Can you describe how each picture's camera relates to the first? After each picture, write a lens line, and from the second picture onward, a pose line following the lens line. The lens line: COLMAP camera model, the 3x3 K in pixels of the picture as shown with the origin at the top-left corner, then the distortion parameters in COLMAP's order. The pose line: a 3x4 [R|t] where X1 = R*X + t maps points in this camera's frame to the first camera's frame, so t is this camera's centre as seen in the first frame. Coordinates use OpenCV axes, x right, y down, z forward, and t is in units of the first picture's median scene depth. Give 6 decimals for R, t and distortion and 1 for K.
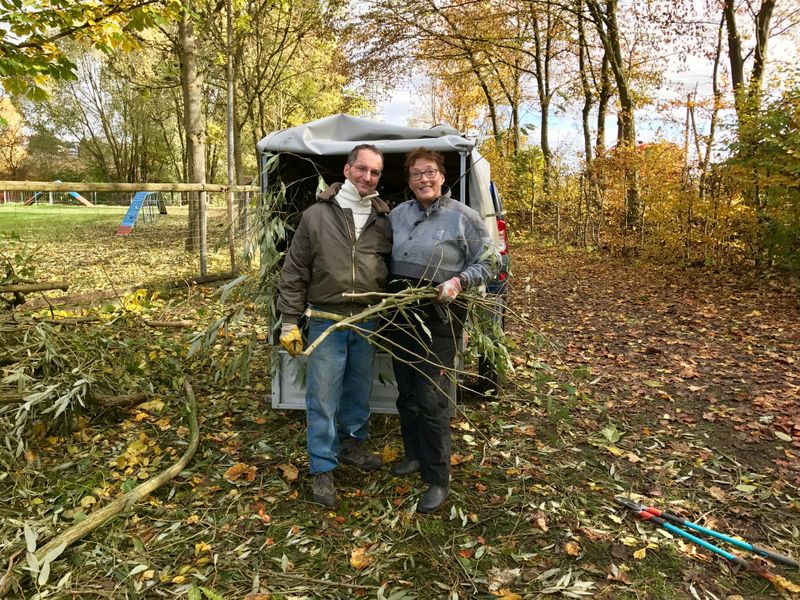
lens RADIAL K [[637.7, 0, 387.0], [0, 637.7, 296.5], [0, 0, 1]] dist [0.015355, -0.003989]
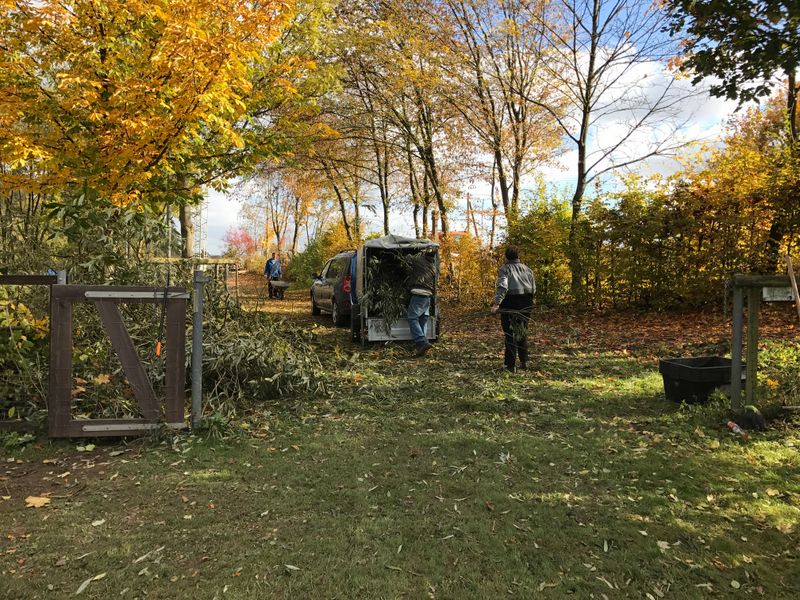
lens RADIAL K [[637.7, 0, 387.0], [0, 637.7, 296.5], [0, 0, 1]] dist [0.015355, -0.003989]
pose [[0.951570, -0.015001, 0.307066, -0.221015], [0.051777, 0.992361, -0.111974, 0.072302], [-0.303041, 0.122450, 0.945078, -0.378518]]
